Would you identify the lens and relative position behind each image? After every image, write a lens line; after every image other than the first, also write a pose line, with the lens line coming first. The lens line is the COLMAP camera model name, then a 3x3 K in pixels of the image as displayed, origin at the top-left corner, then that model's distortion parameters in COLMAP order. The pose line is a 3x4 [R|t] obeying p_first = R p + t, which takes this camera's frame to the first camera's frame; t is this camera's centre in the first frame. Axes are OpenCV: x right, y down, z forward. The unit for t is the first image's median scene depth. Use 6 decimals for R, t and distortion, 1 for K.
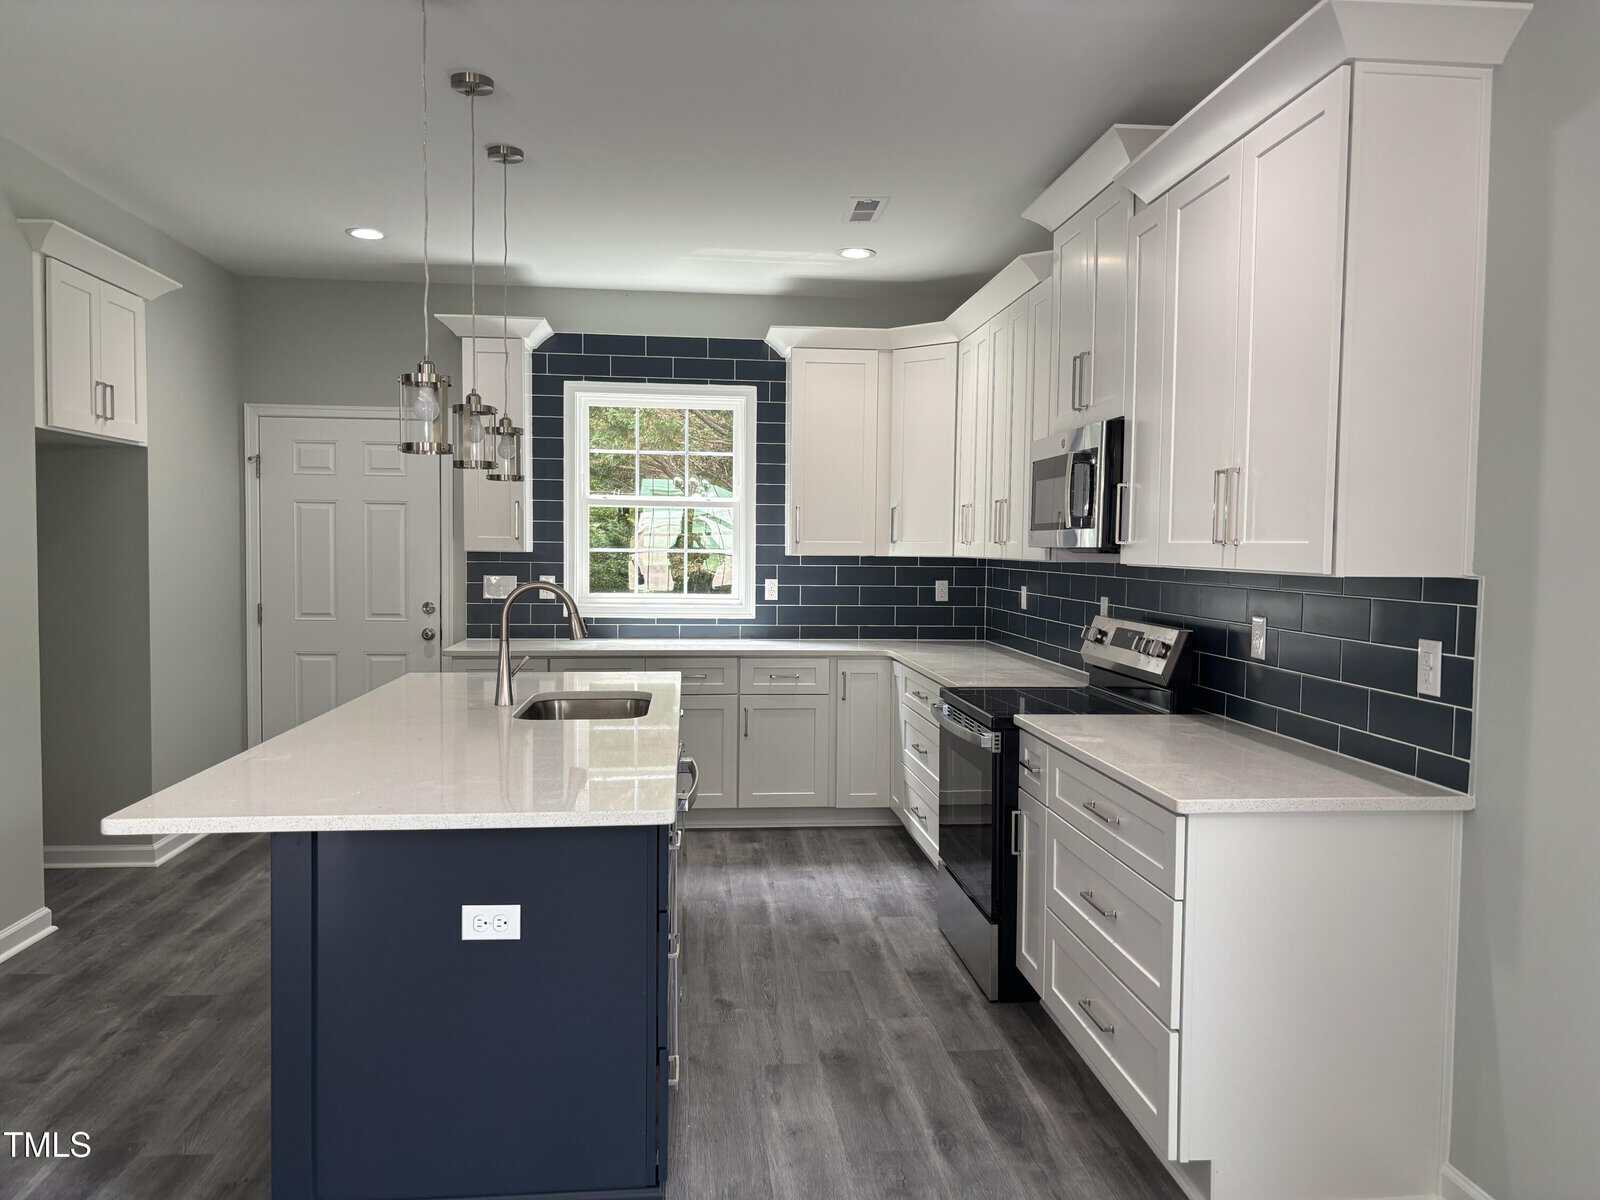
lens RADIAL K [[1252.6, 0, 800.0], [0, 1252.6, 600.0], [0, 0, 1]] dist [0.029832, -0.012289]
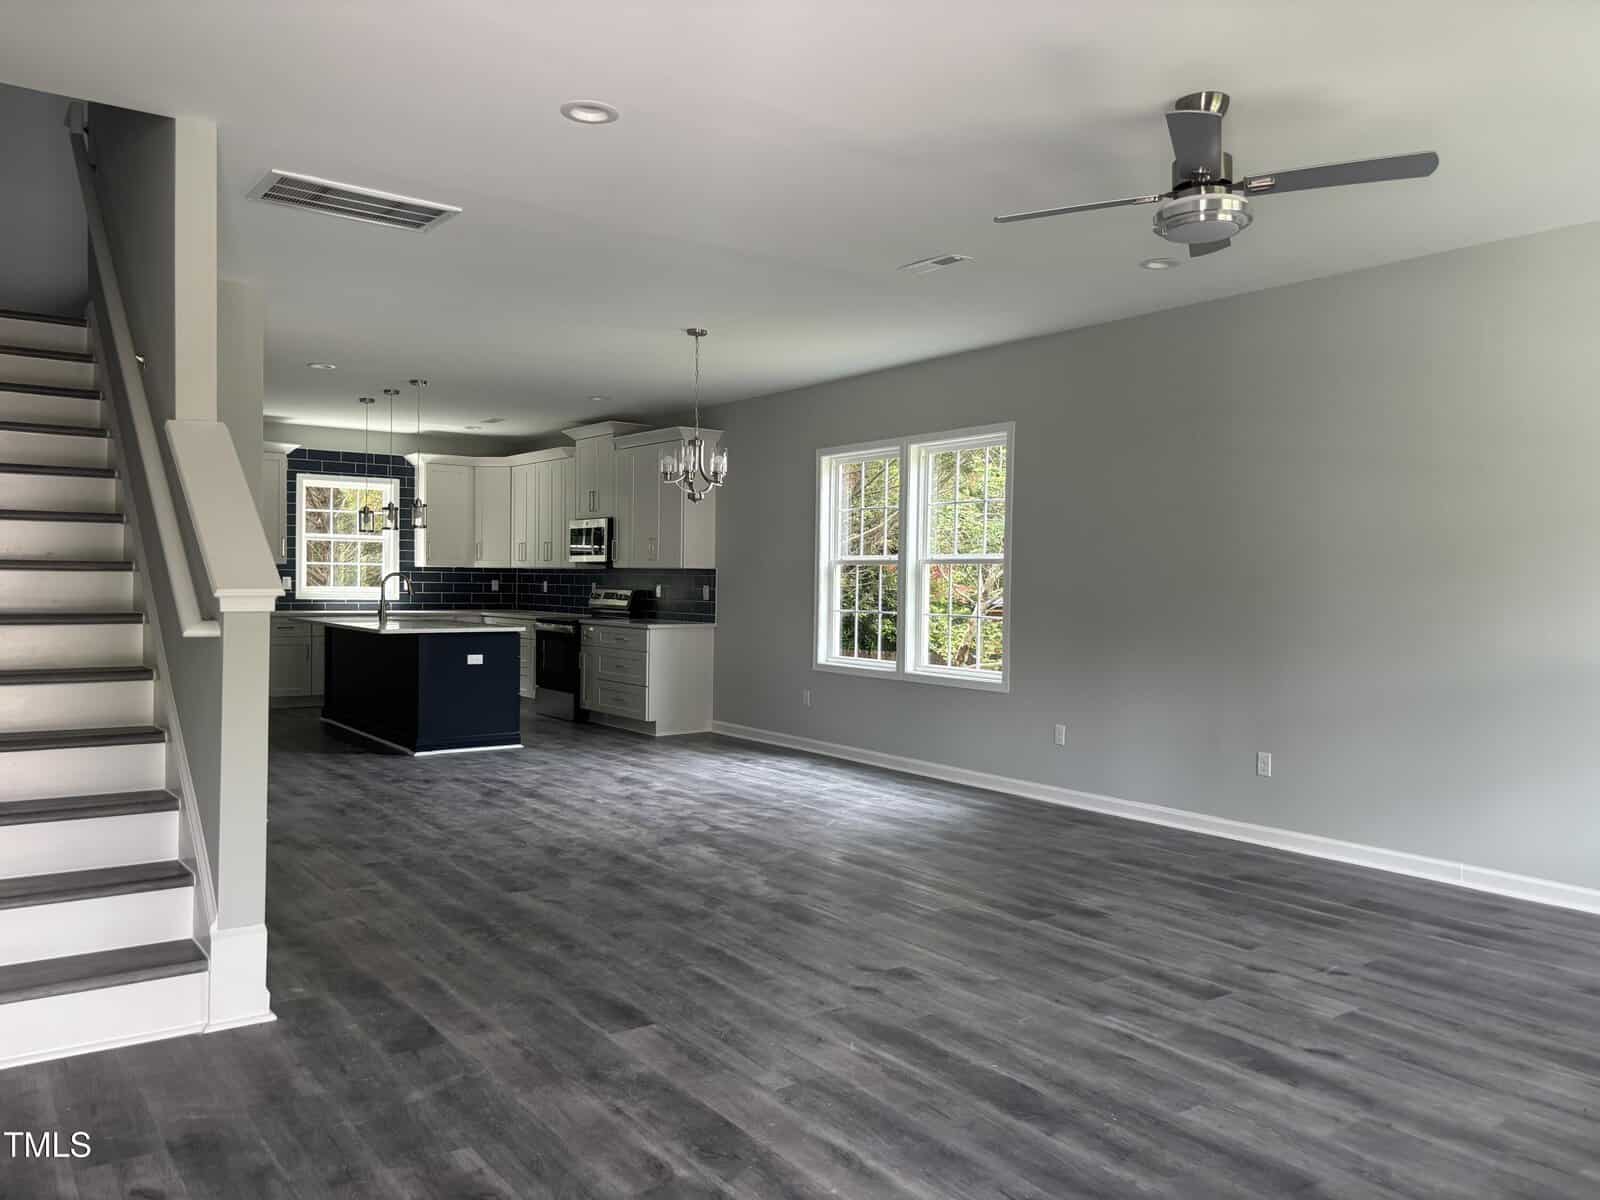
lens RADIAL K [[1252.6, 0, 800.0], [0, 1252.6, 600.0], [0, 0, 1]] dist [0.029832, -0.012289]
pose [[0.869948, -0.005041, 0.493118, -0.492027], [0.015994, 0.999710, -0.017996, 0.065388], [-0.492885, 0.023543, 0.869776, -1.068905]]
